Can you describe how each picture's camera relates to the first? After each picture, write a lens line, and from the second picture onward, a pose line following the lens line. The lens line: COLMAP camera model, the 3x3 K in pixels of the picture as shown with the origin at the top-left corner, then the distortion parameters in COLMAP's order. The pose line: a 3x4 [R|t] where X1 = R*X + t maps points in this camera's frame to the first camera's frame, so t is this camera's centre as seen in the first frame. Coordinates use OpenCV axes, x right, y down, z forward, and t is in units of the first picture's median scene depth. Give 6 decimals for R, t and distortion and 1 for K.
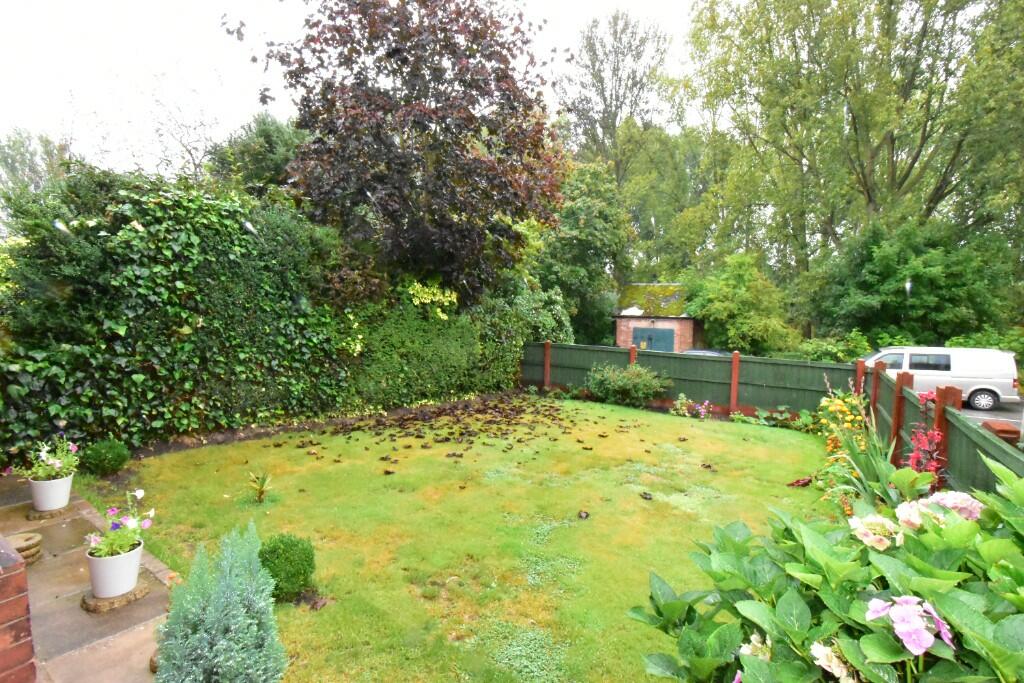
lens RADIAL K [[512.0, 0, 514.4], [0, 512.0, 343.0], [0, 0, 1]] dist [-0.001388, 0.000458]
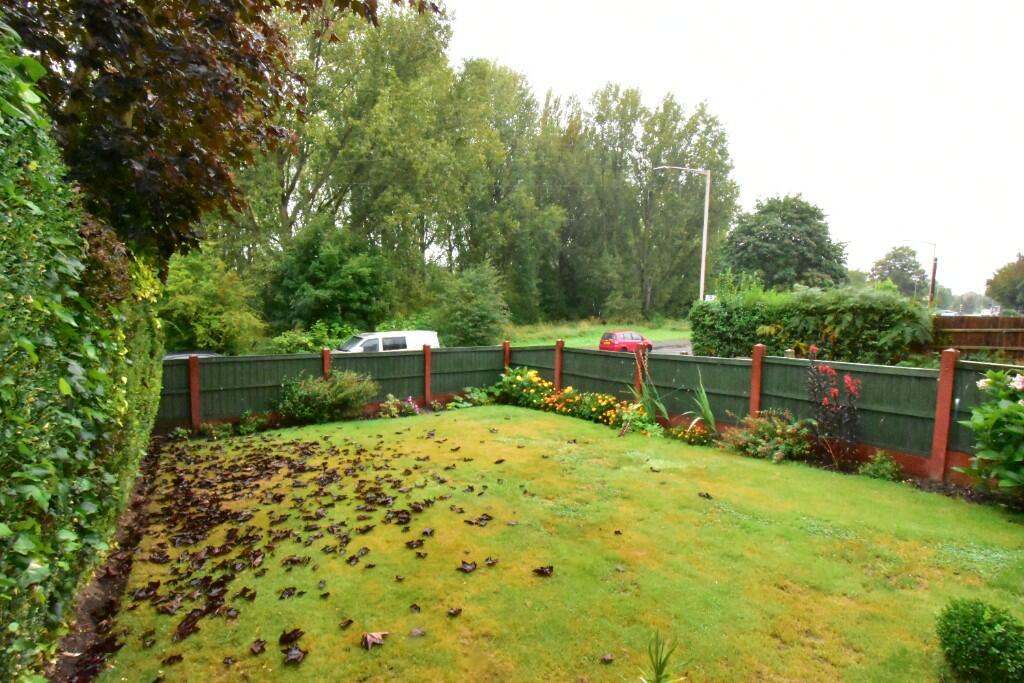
lens RADIAL K [[512.0, 0, 513.5], [0, 512.0, 342.3], [0, 0, 1]] dist [-0.001388, 0.000458]
pose [[0.369133, -0.079252, 0.925991, -0.208462], [0.067890, 0.995995, 0.058180, -0.016064], [-0.926894, 0.041390, 0.373035, 0.203858]]
